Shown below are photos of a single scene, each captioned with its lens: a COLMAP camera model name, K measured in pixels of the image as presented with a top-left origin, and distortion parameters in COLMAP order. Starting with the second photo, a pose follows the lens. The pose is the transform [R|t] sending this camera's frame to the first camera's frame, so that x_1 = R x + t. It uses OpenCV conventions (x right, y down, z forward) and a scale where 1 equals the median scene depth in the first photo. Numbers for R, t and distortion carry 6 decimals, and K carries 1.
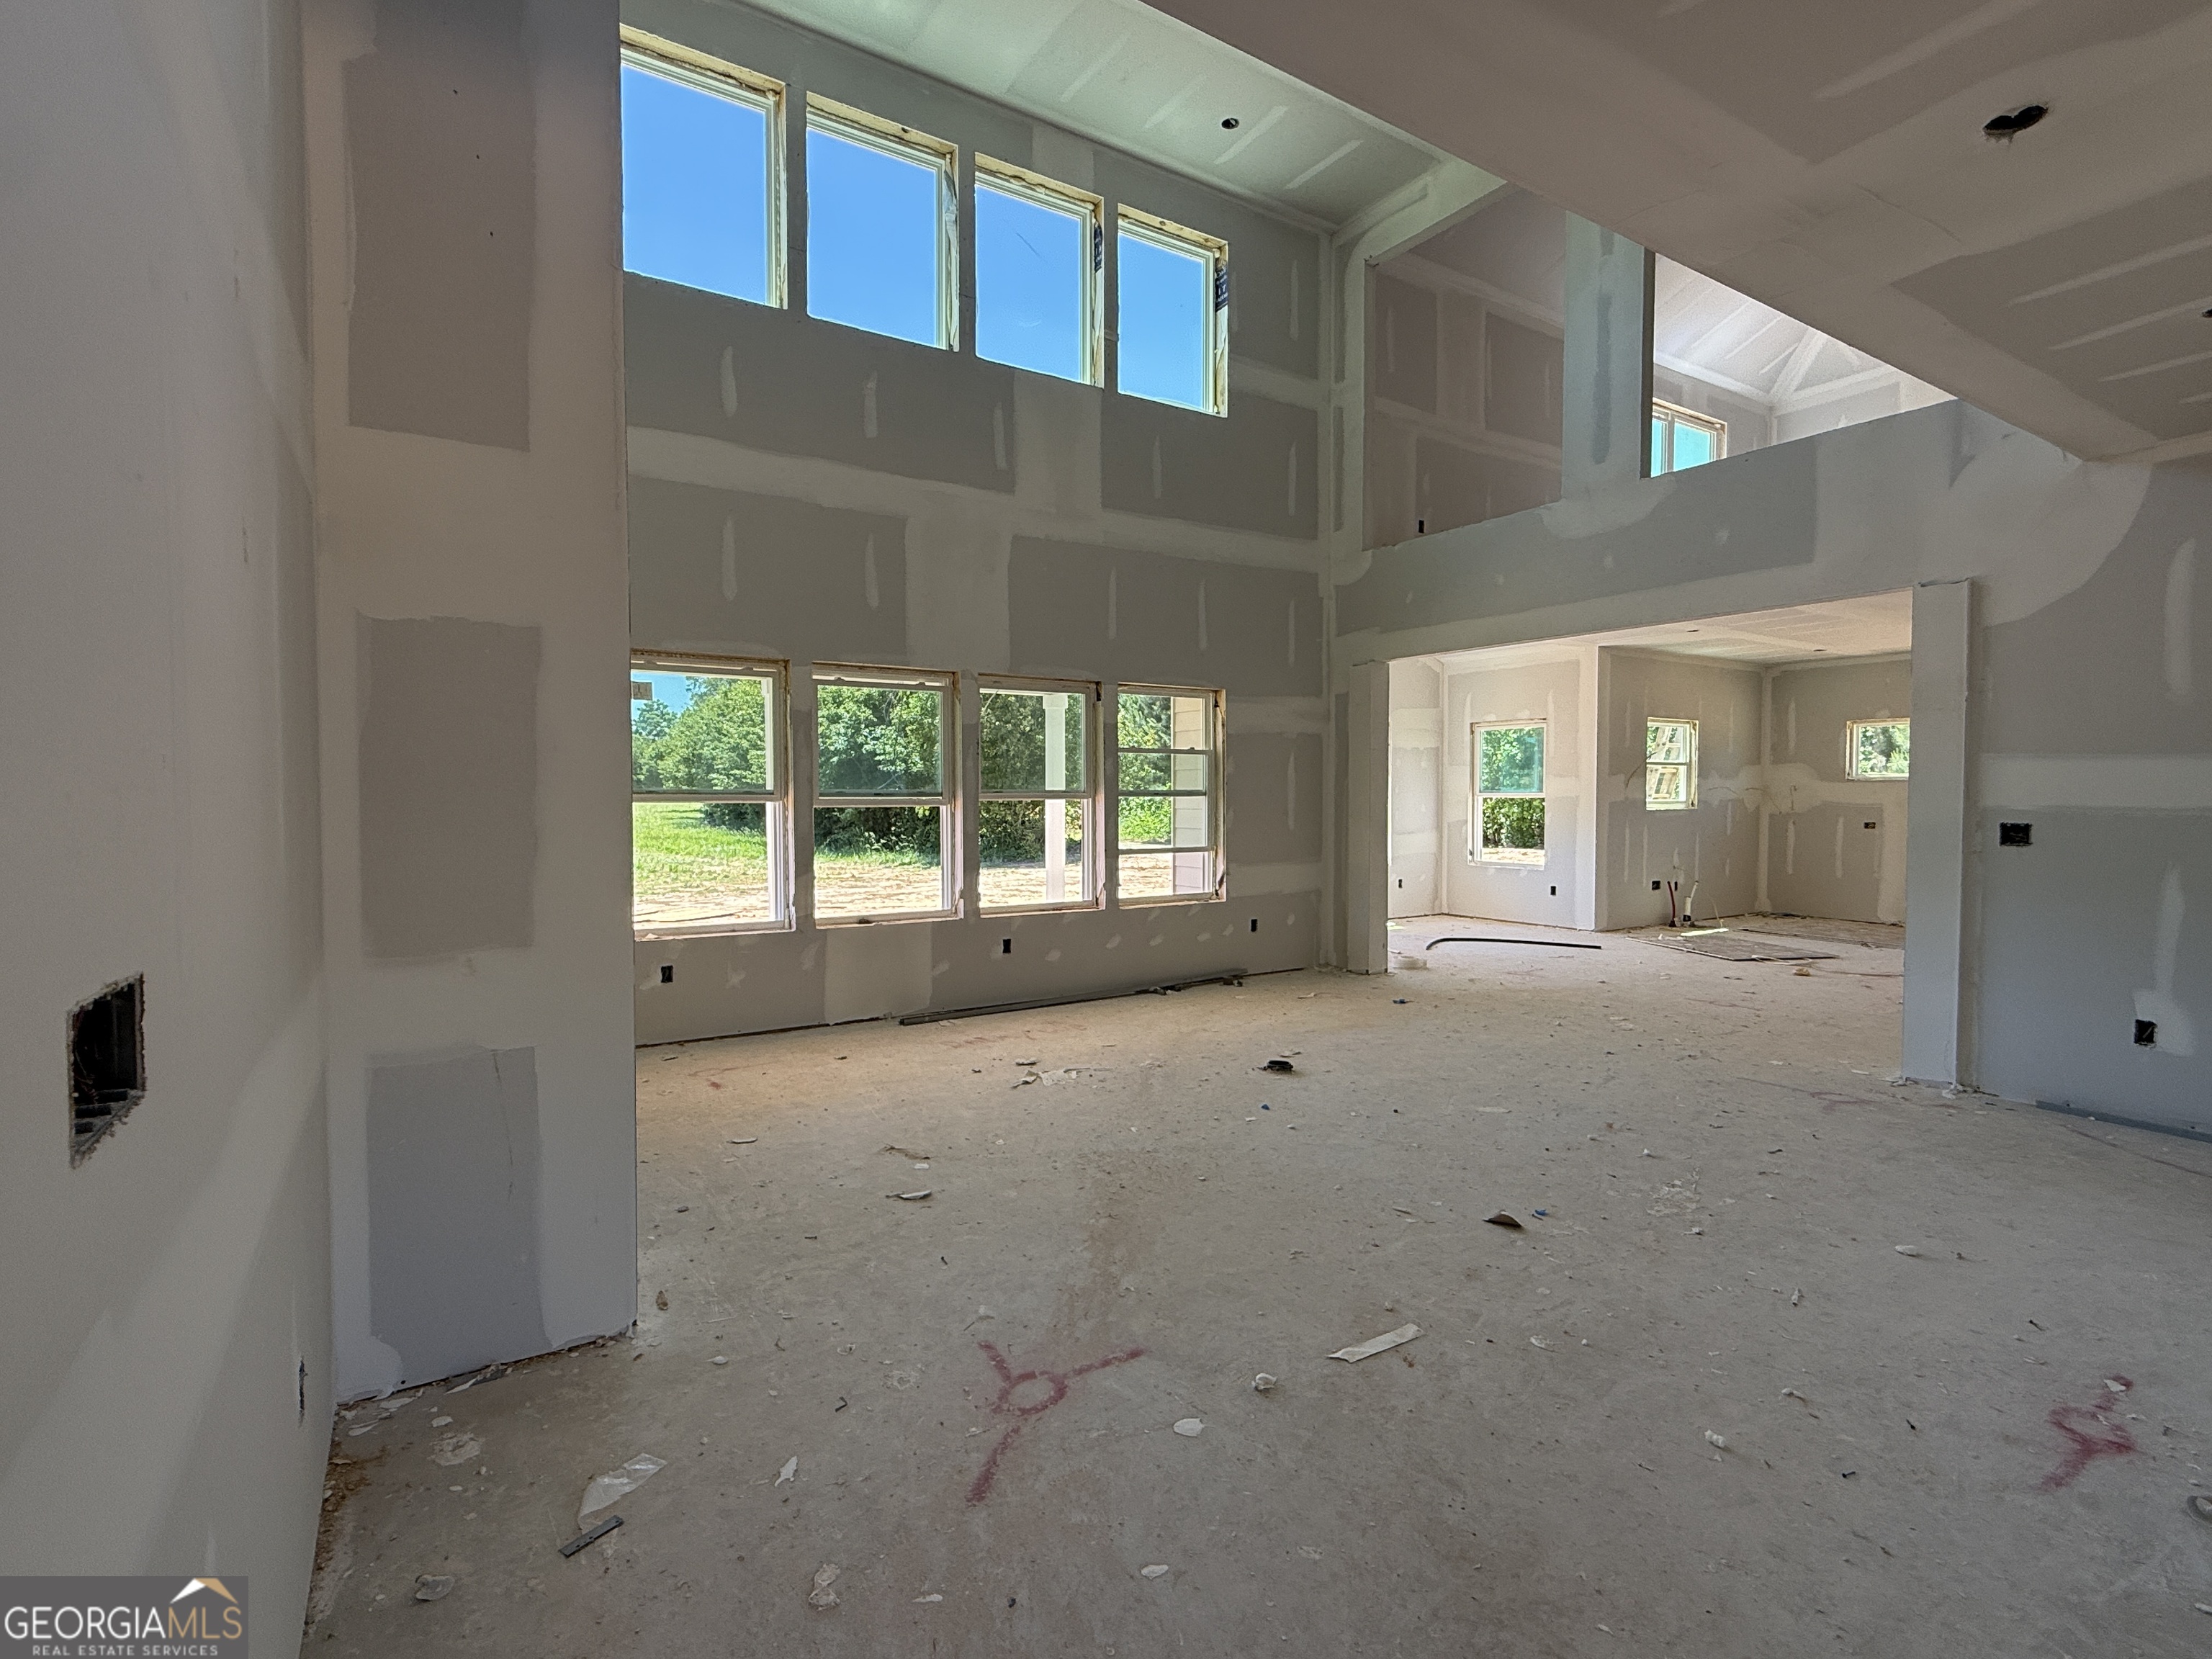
lens RADIAL K [[1062.6, 0, 1107.3], [0, 1062.6, 834.7], [0, 0, 1]] dist [-0.002204, 0.000153]
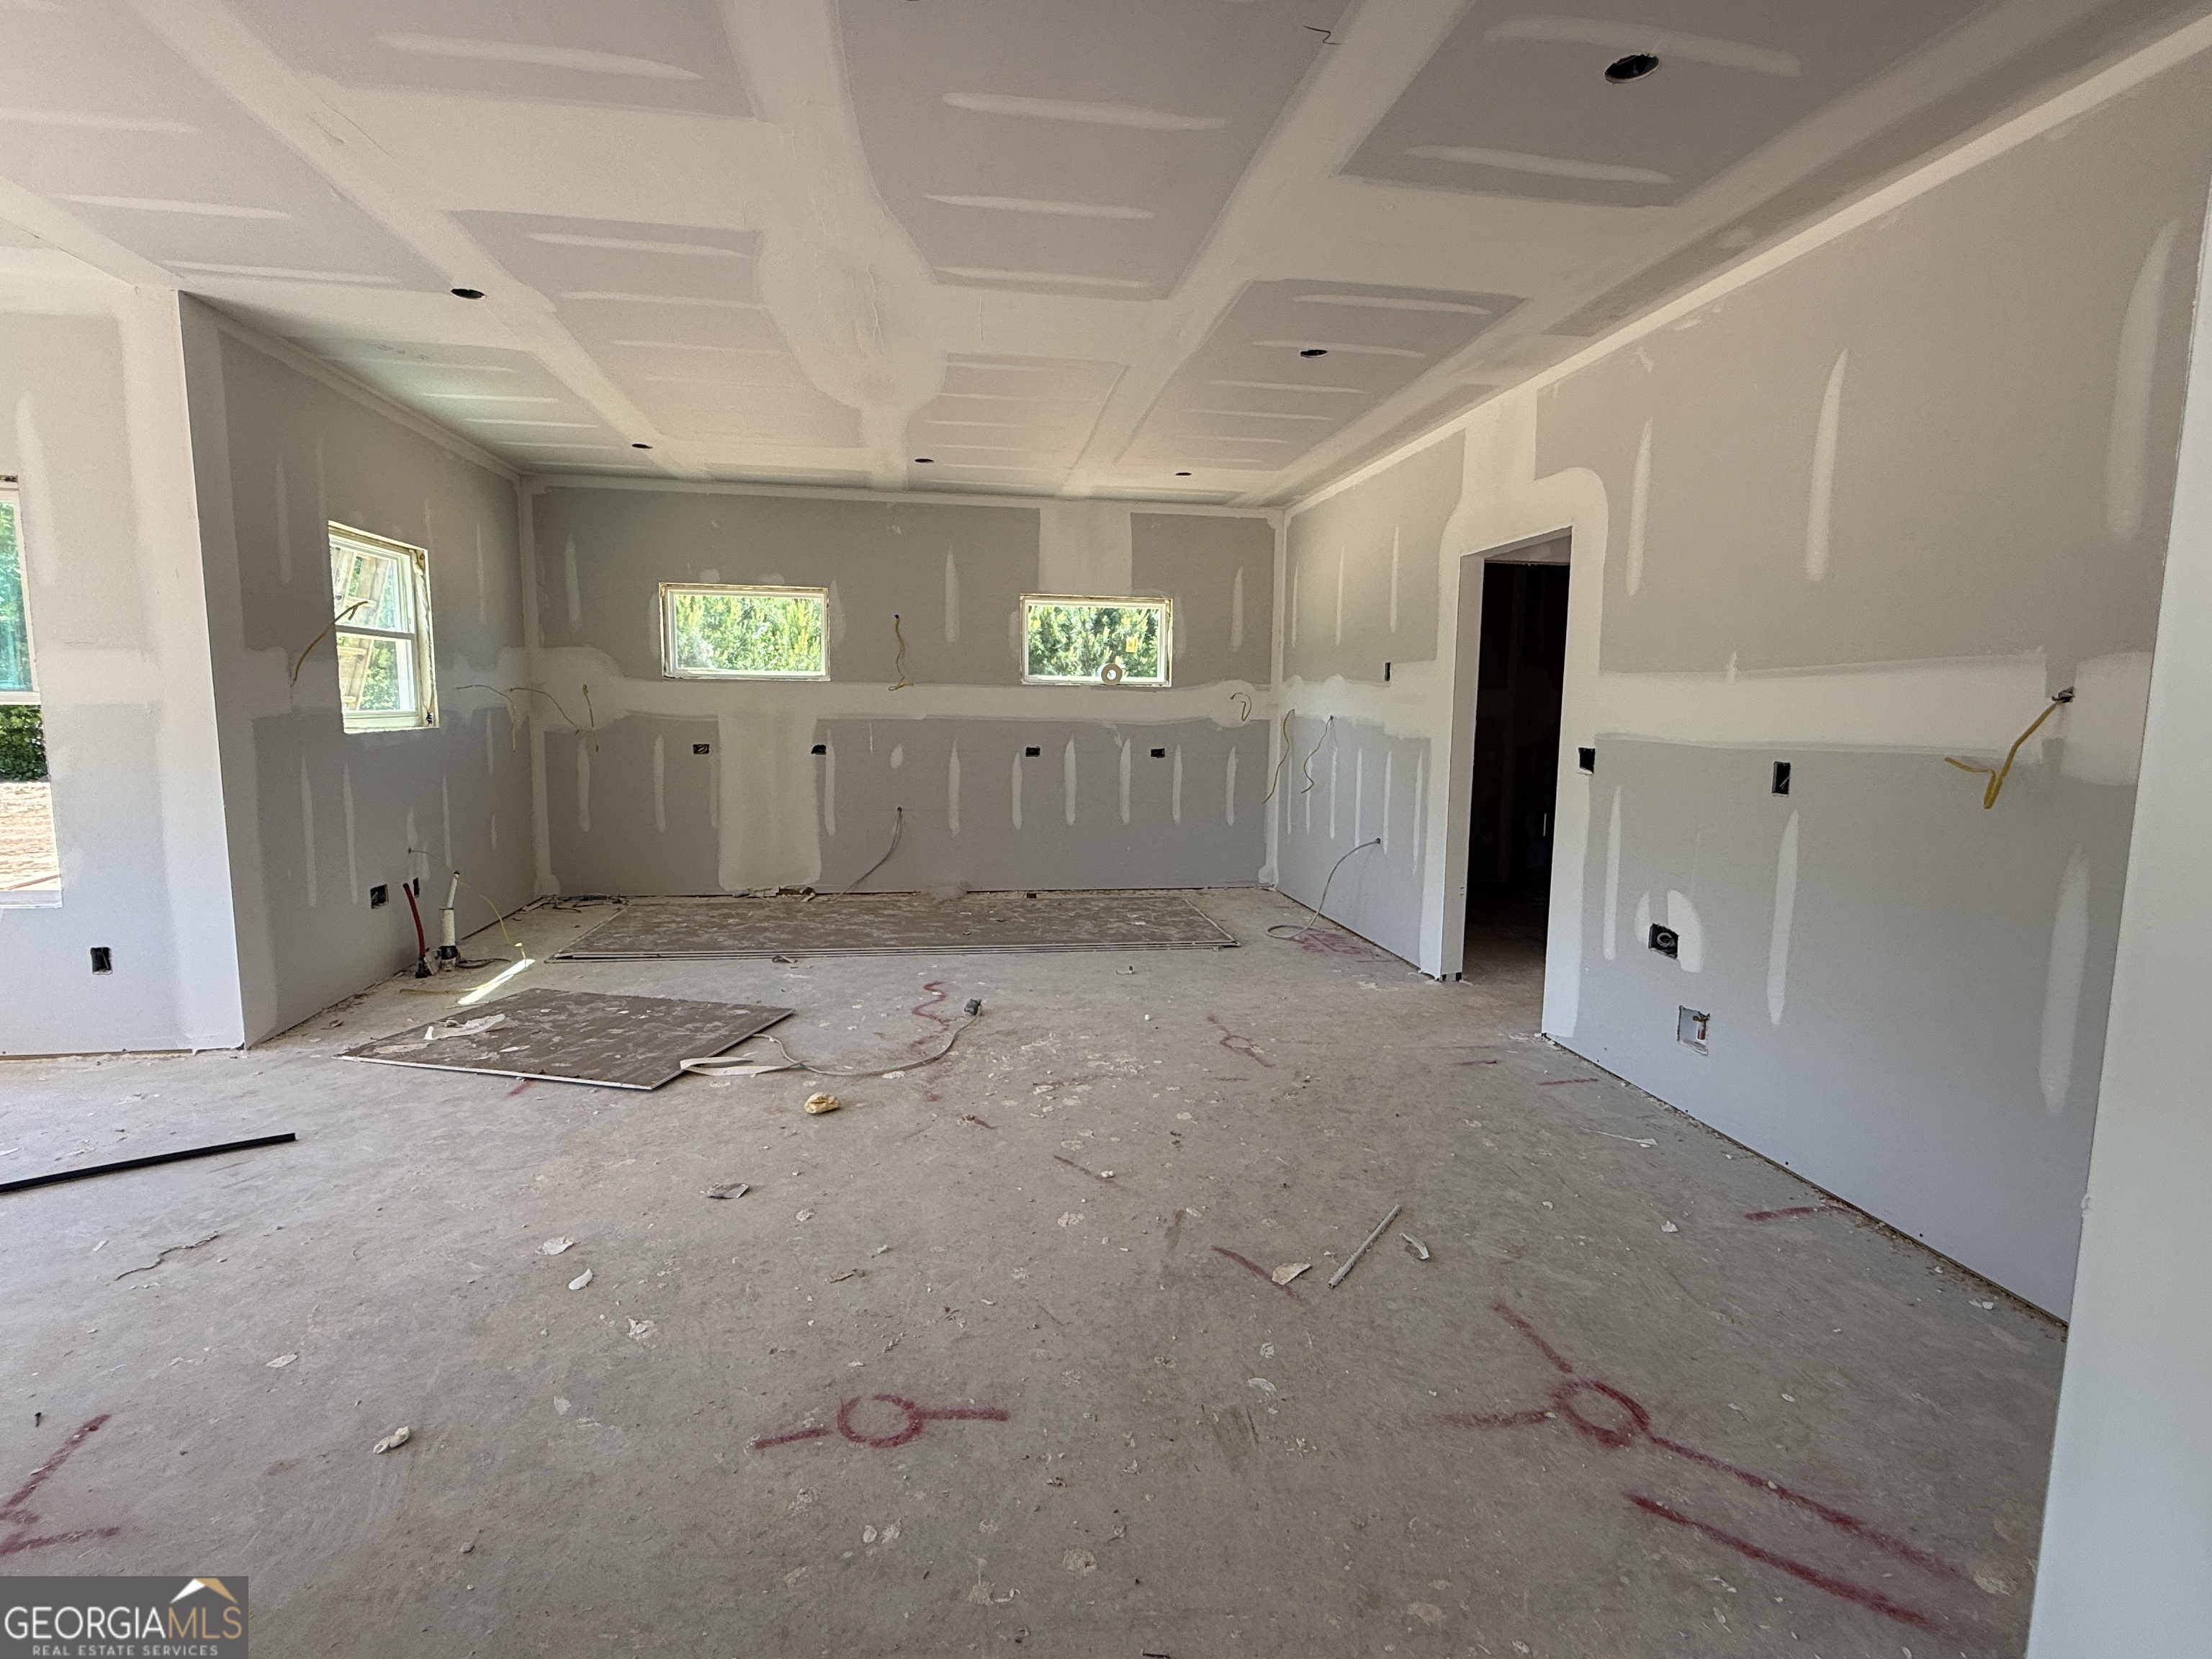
lens RADIAL K [[1062.6, 0, 1102.4], [0, 1062.6, 828.2], [0, 0, 1]] dist [0.000260, 0.000714]
pose [[0.397246, -0.103559, 0.911850, 0.306742], [0.023059, 0.994425, 0.102891, -0.030669], [-0.917422, -0.019847, 0.397420, 0.726561]]
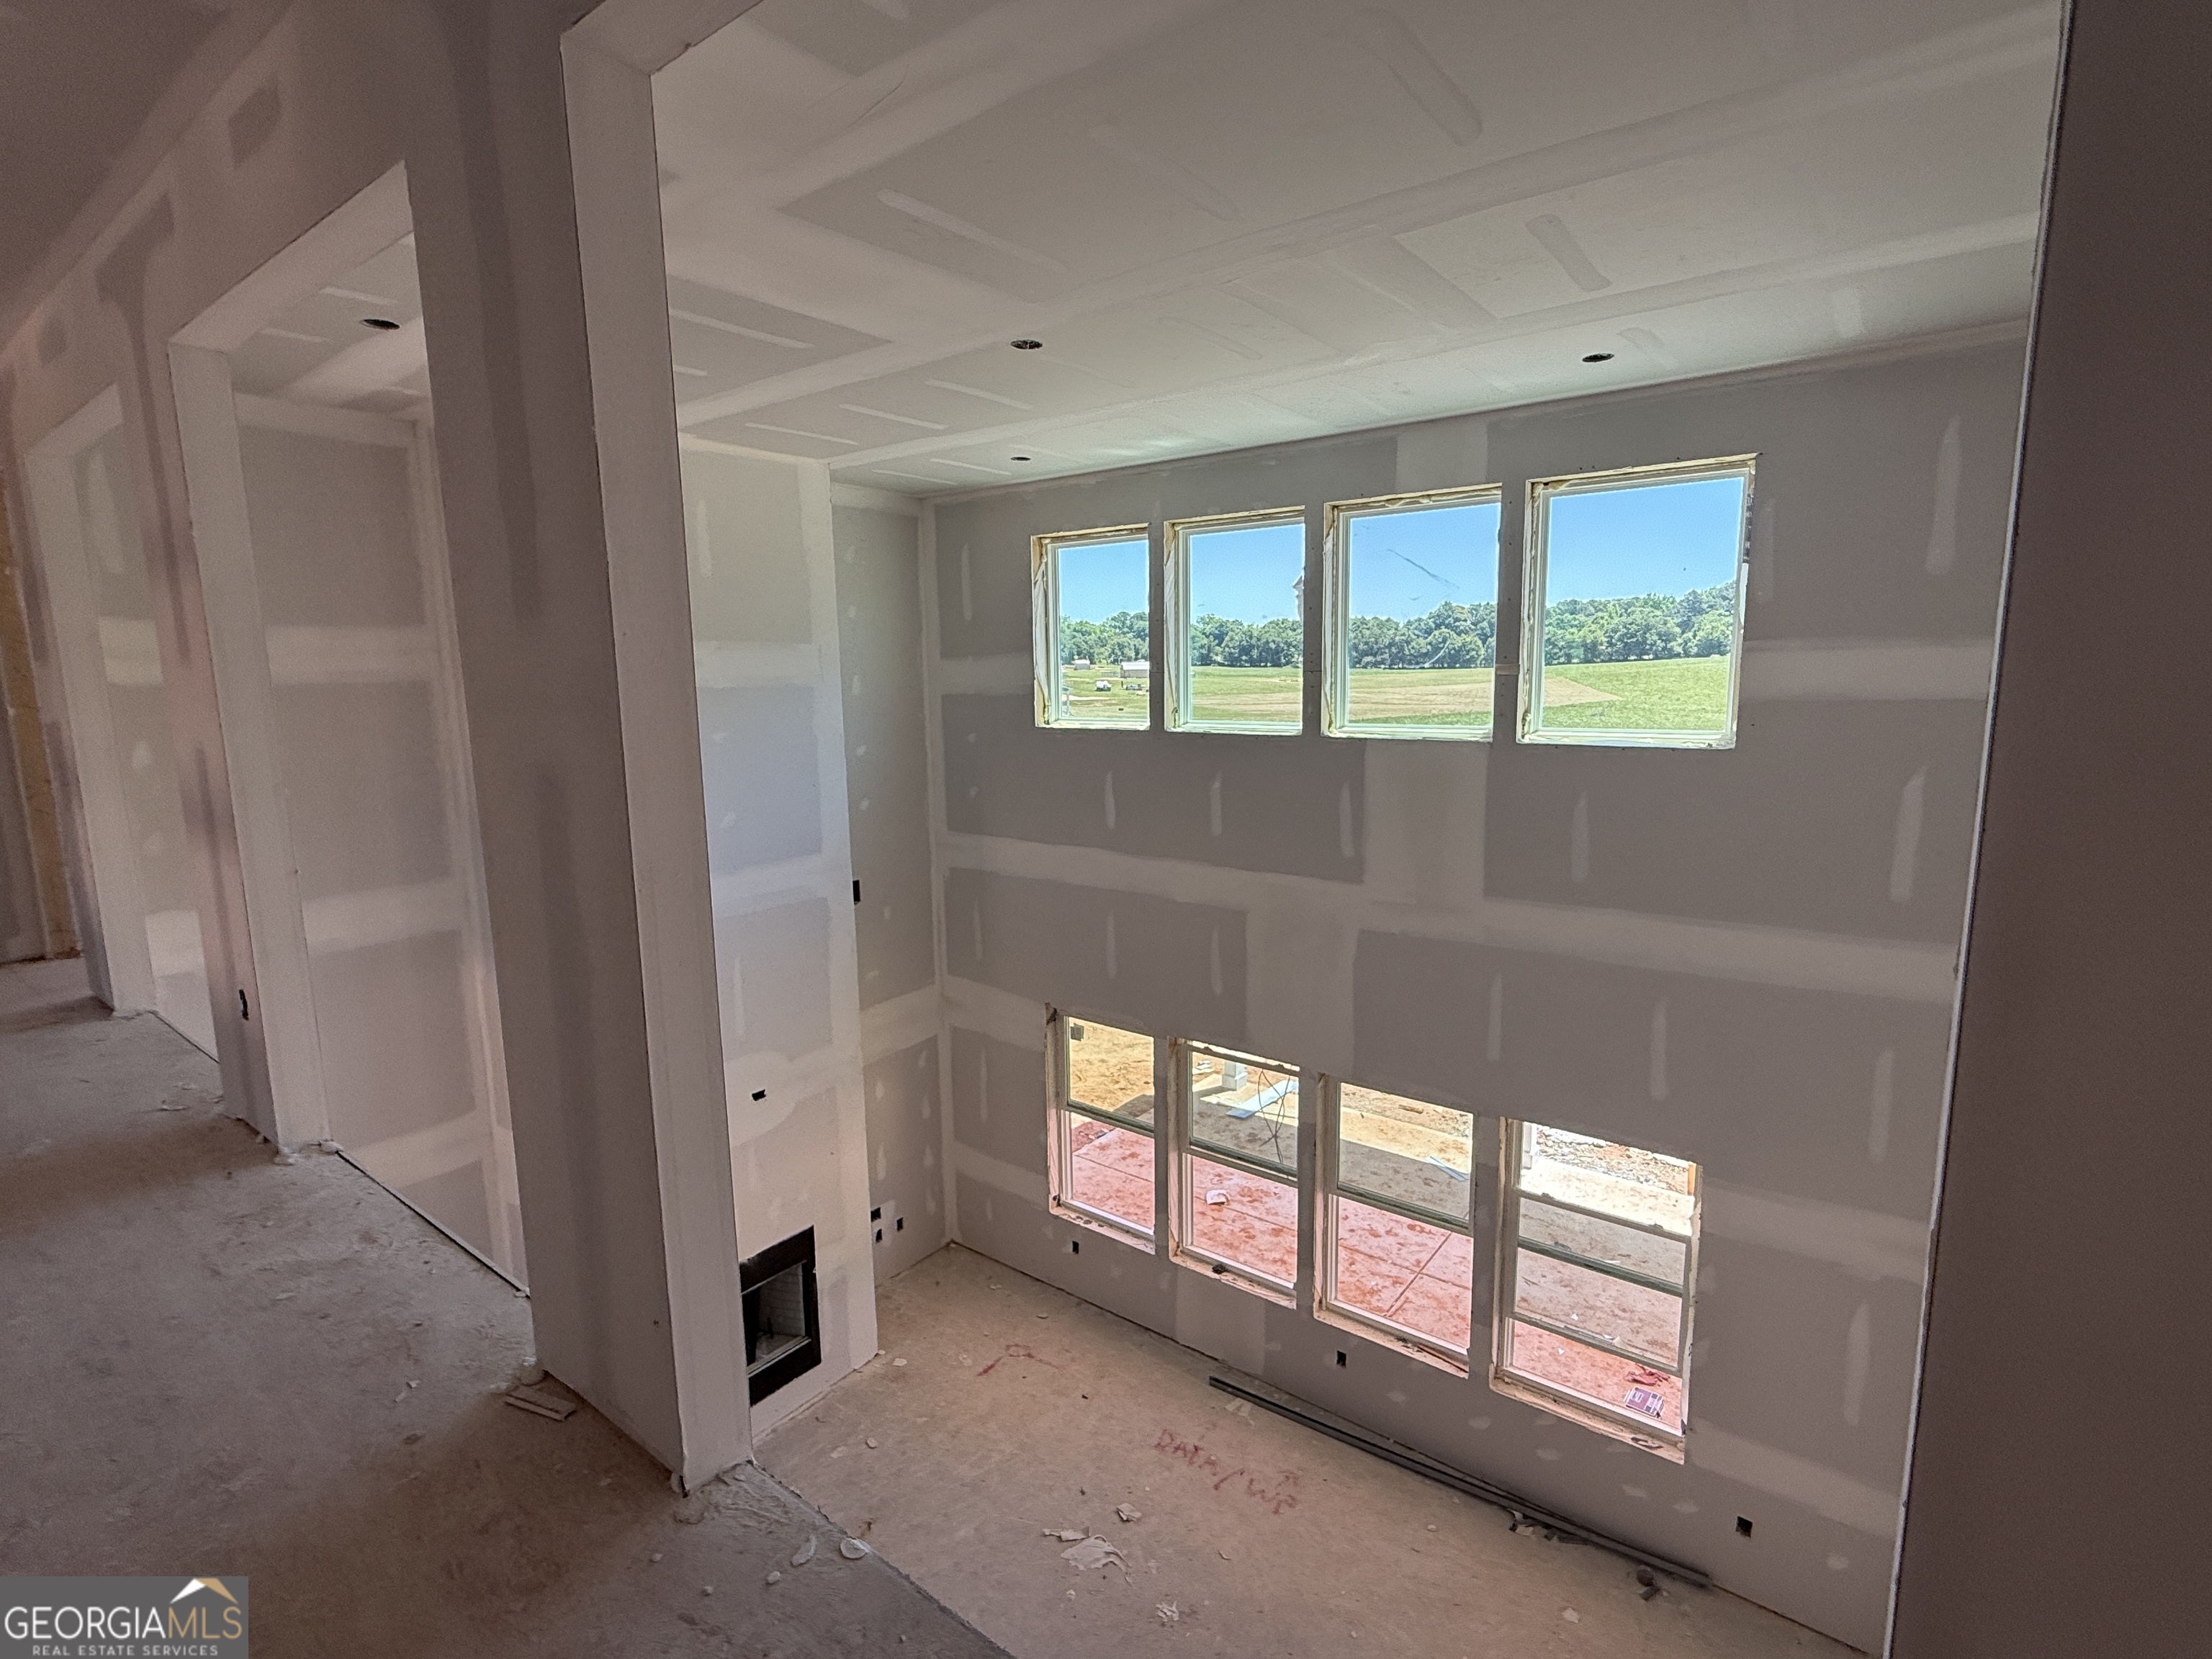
lens RADIAL K [[1062.6, 0, 1107.3], [0, 1062.6, 834.7], [0, 0, 1]] dist [-0.002204, 0.000153]
pose [[0.331777, 0.139867, -0.932931, 0.550767], [-0.019195, 0.989744, 0.141558, -0.410228], [0.943162, -0.029058, 0.331059, 0.448192]]
